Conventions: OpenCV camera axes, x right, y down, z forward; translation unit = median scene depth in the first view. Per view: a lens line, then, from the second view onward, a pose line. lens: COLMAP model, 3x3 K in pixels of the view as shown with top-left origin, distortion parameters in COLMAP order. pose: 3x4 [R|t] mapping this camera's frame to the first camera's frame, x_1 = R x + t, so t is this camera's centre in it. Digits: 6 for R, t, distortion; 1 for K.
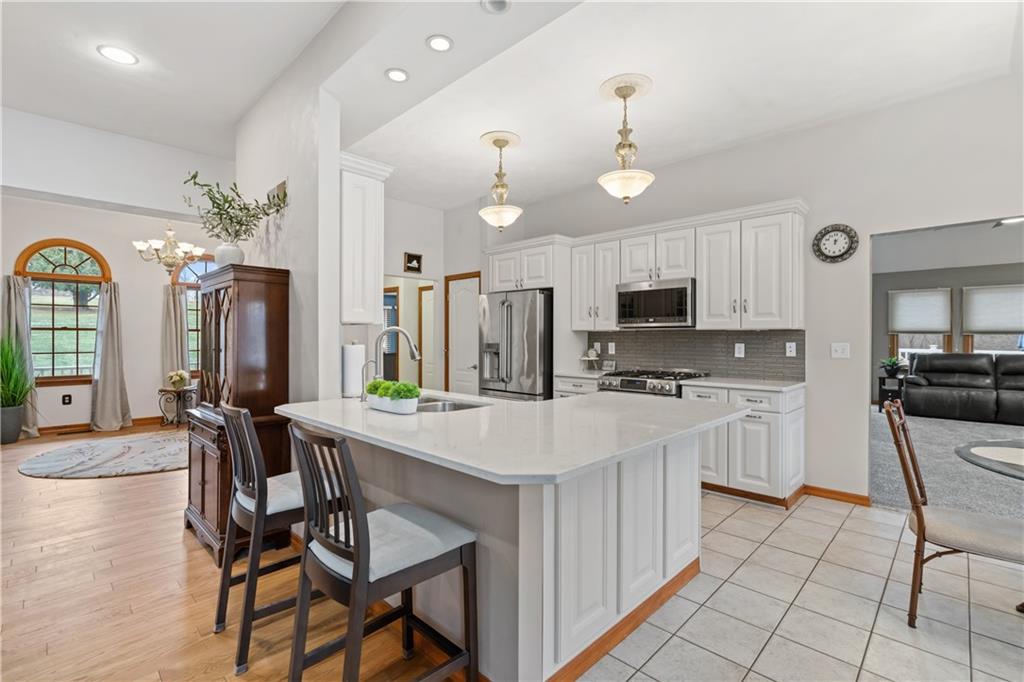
lens RADIAL K [[461.4, 0, 514.7], [0, 461.4, 336.5], [0, 0, 1]] dist [-0.000470, 0.000560]
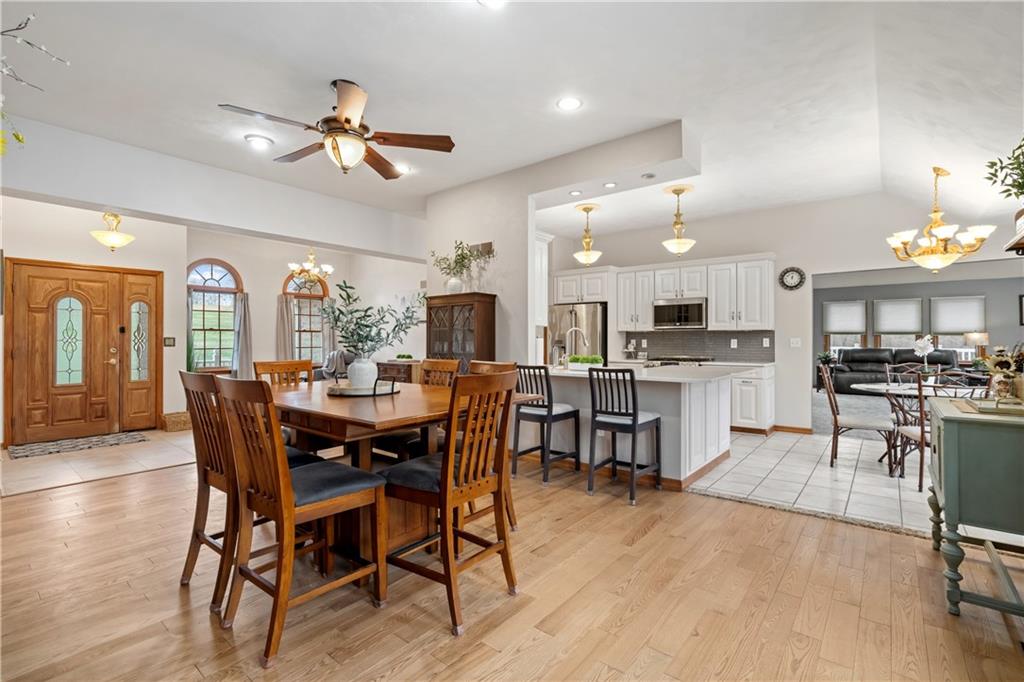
lens RADIAL K [[461.4, 0, 514.7], [0, 461.4, 336.5], [0, 0, 1]] dist [-0.000470, 0.000560]
pose [[0.995974, 0.000162, 0.089639, -0.366468], [0.000299, 0.999987, -0.005126, 0.012793], [-0.089638, 0.005132, 0.995961, -0.460356]]
